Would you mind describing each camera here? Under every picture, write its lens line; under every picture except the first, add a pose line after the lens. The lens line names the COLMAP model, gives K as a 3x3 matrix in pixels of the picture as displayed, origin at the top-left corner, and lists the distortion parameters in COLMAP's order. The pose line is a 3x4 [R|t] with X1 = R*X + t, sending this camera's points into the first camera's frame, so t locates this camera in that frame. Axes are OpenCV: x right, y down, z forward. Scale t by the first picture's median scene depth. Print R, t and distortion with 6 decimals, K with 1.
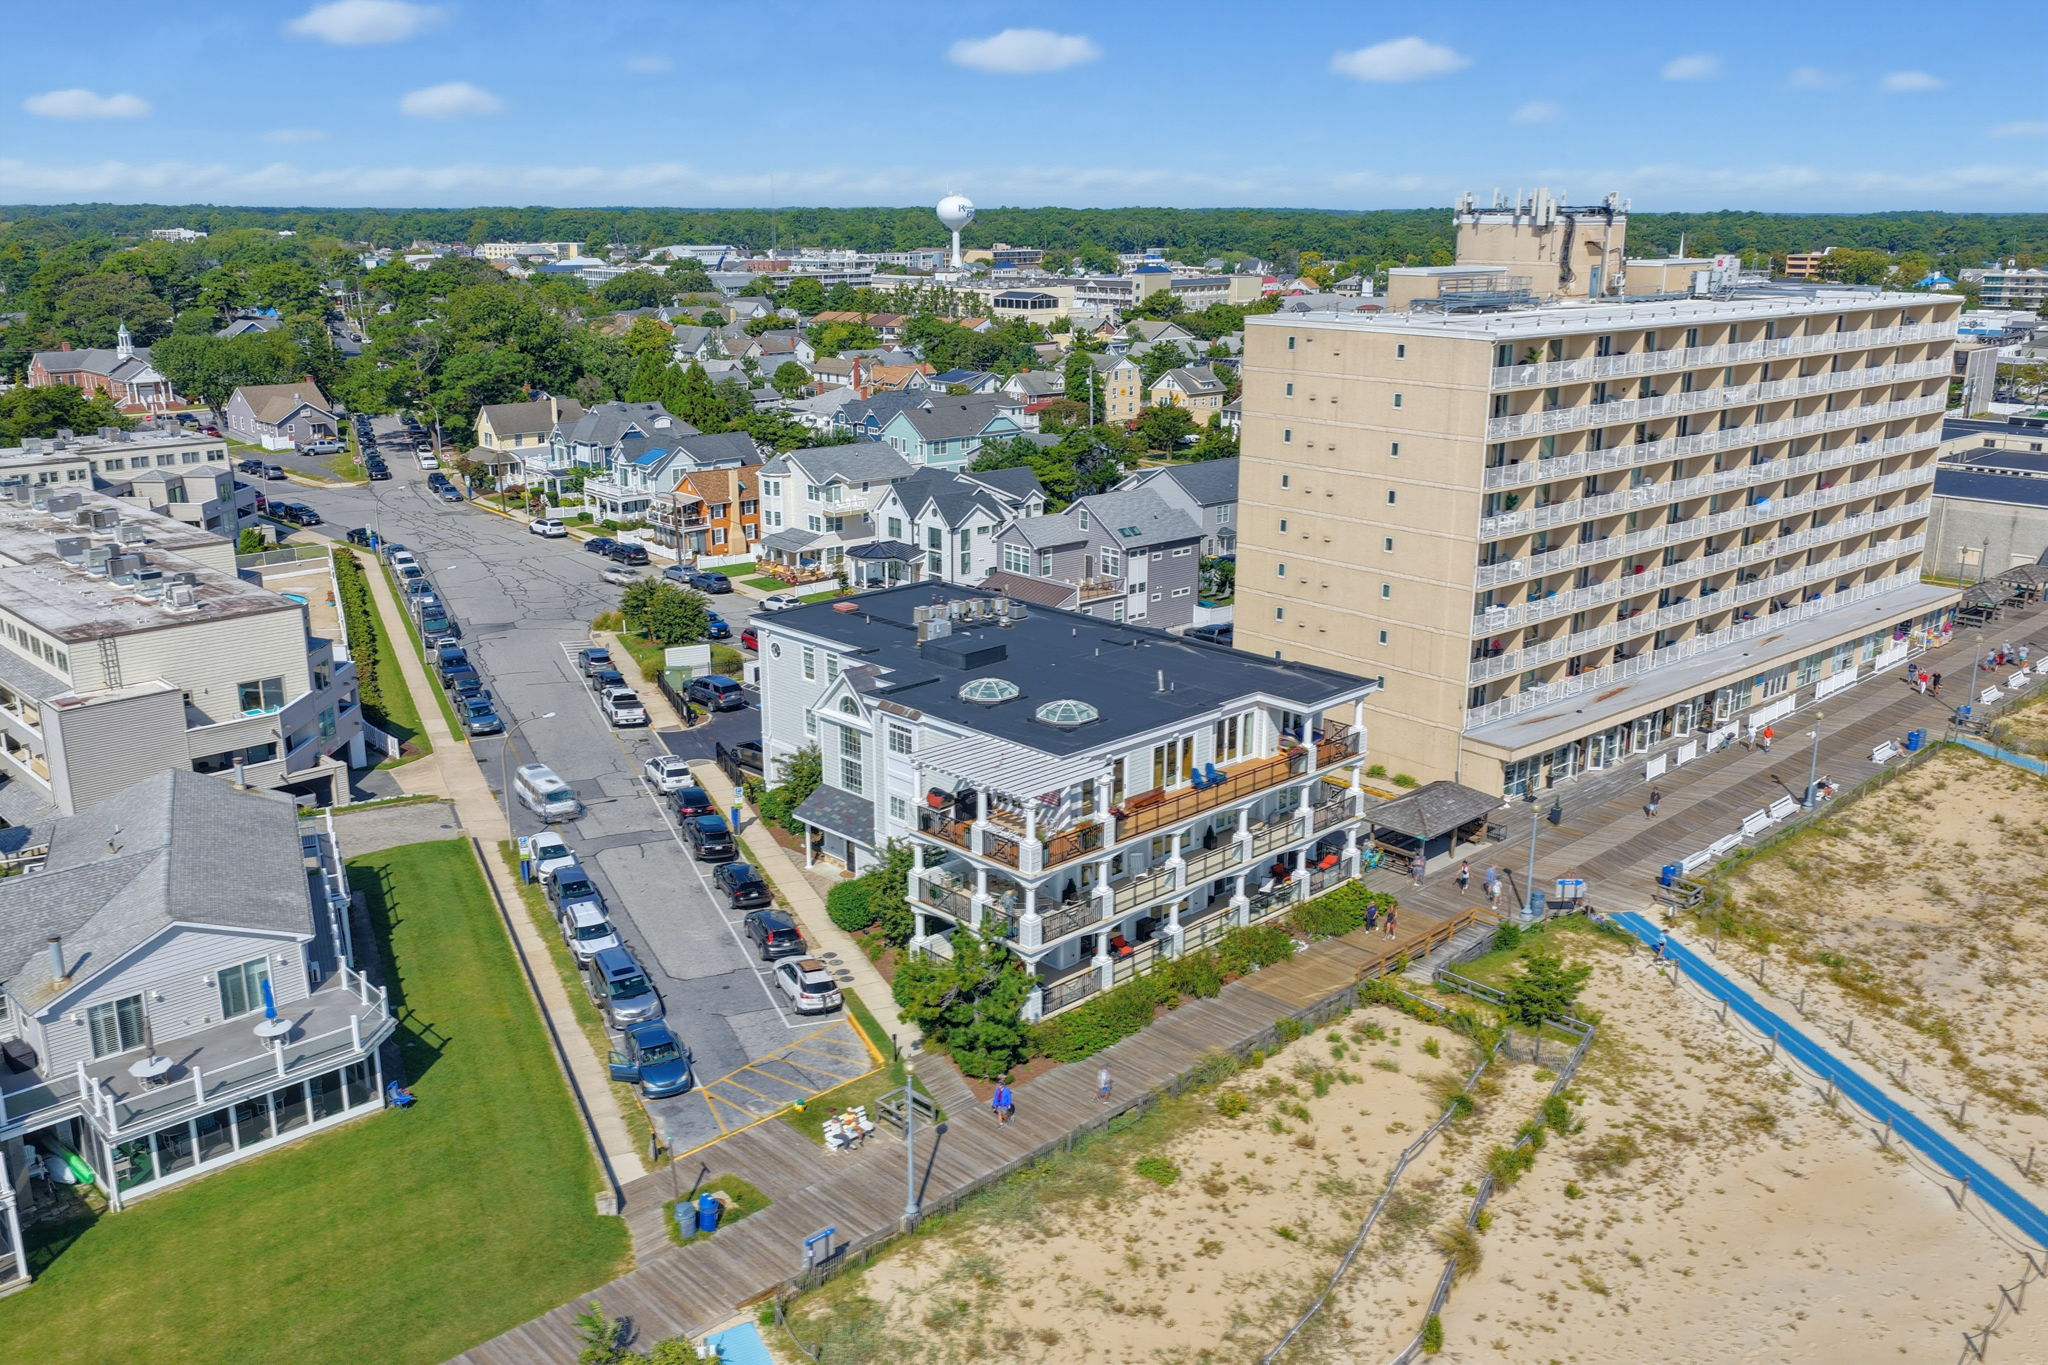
lens RADIAL K [[1699.2, 0, 1024.8], [0, 1699.2, 680.9], [0, 0, 1]] dist [-0.012813, 0.038944]
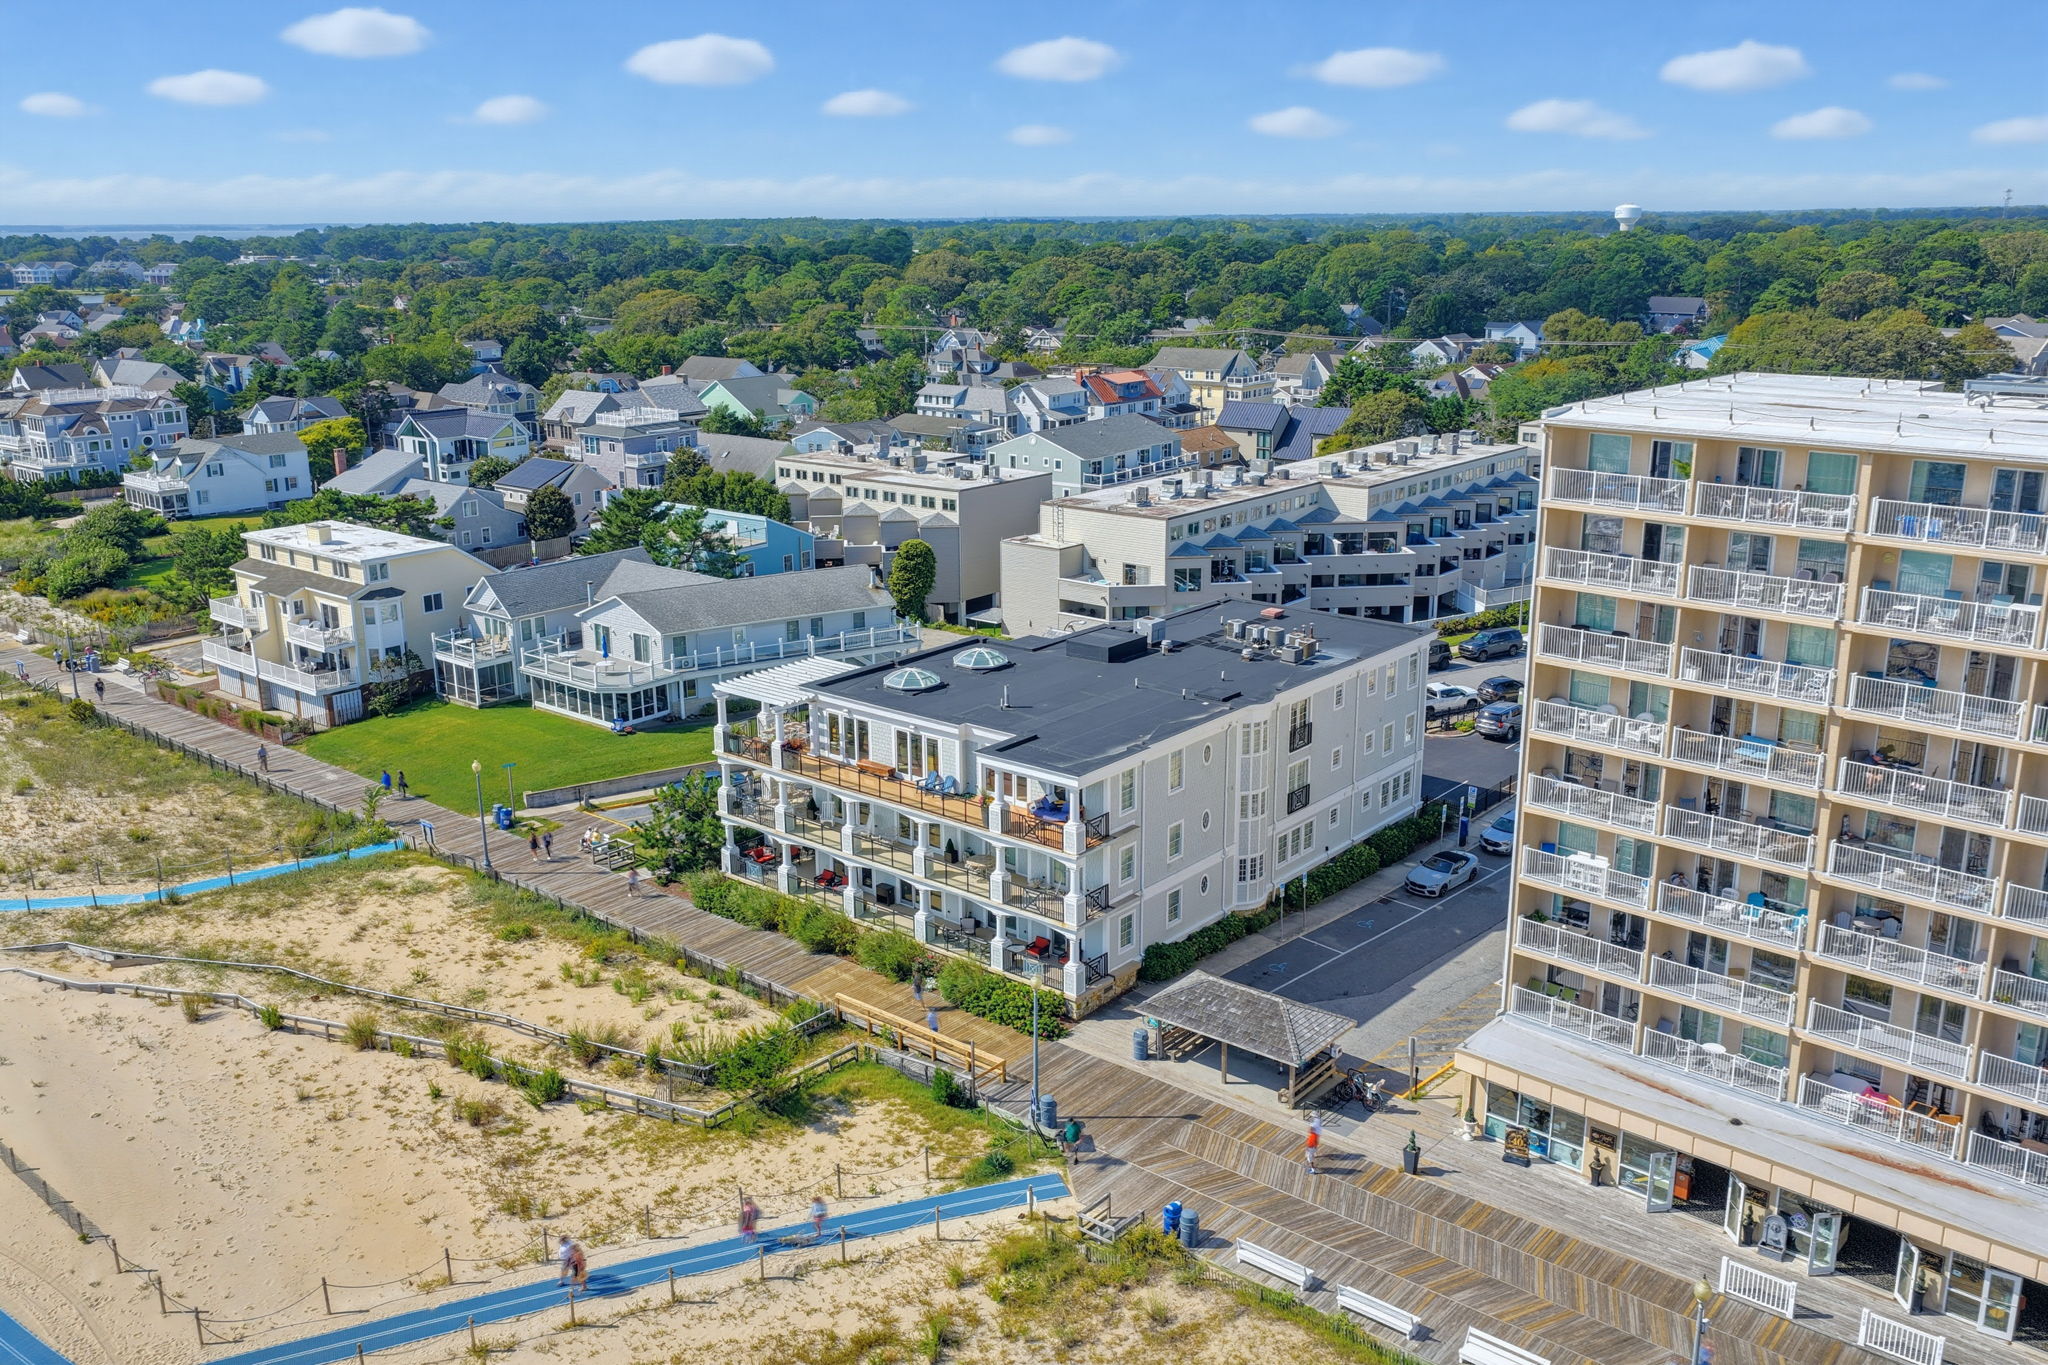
lens RADIAL K [[1699.2, 0, 1024.4], [0, 1699.2, 678.2], [0, 0, 1]] dist [-0.012813, 0.038944]
pose [[0.100625, 0.259143, -0.960583, 0.816784], [-0.259550, 0.938889, 0.226101, -0.187446], [0.960473, 0.226568, 0.161736, 0.671393]]
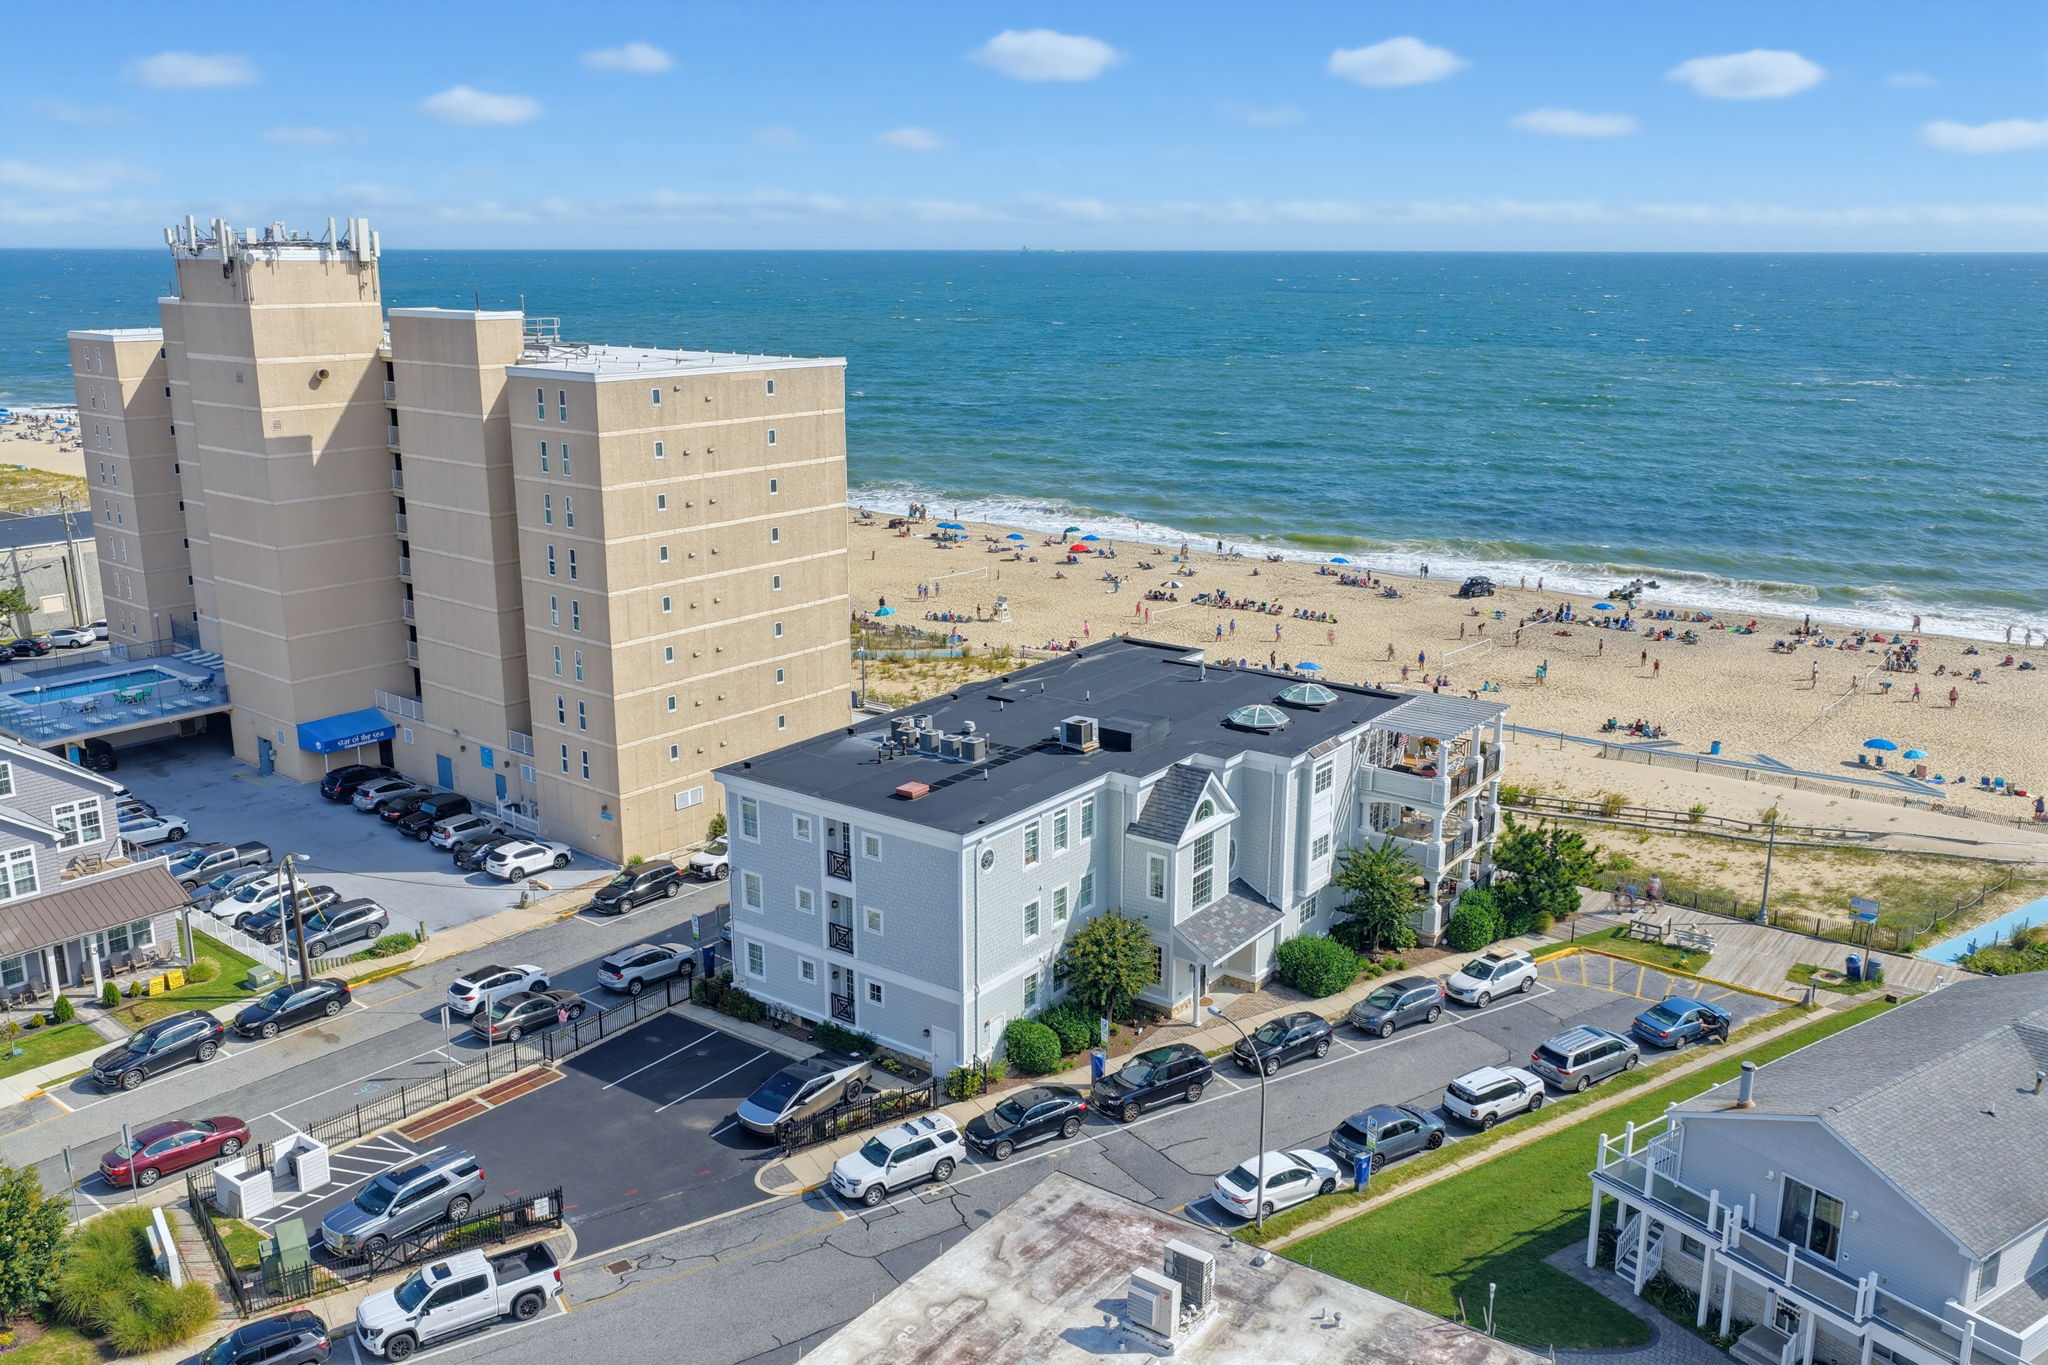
lens RADIAL K [[1699.2, 0, 1026.0], [0, 1699.2, 678.1], [0, 0, 1]] dist [-0.012813, 0.038944]
pose [[-0.161419, -0.245982, 0.955739, -0.759399], [0.262058, 0.922988, 0.281813, -0.266815], [-0.951456, 0.295949, -0.084526, 0.953905]]
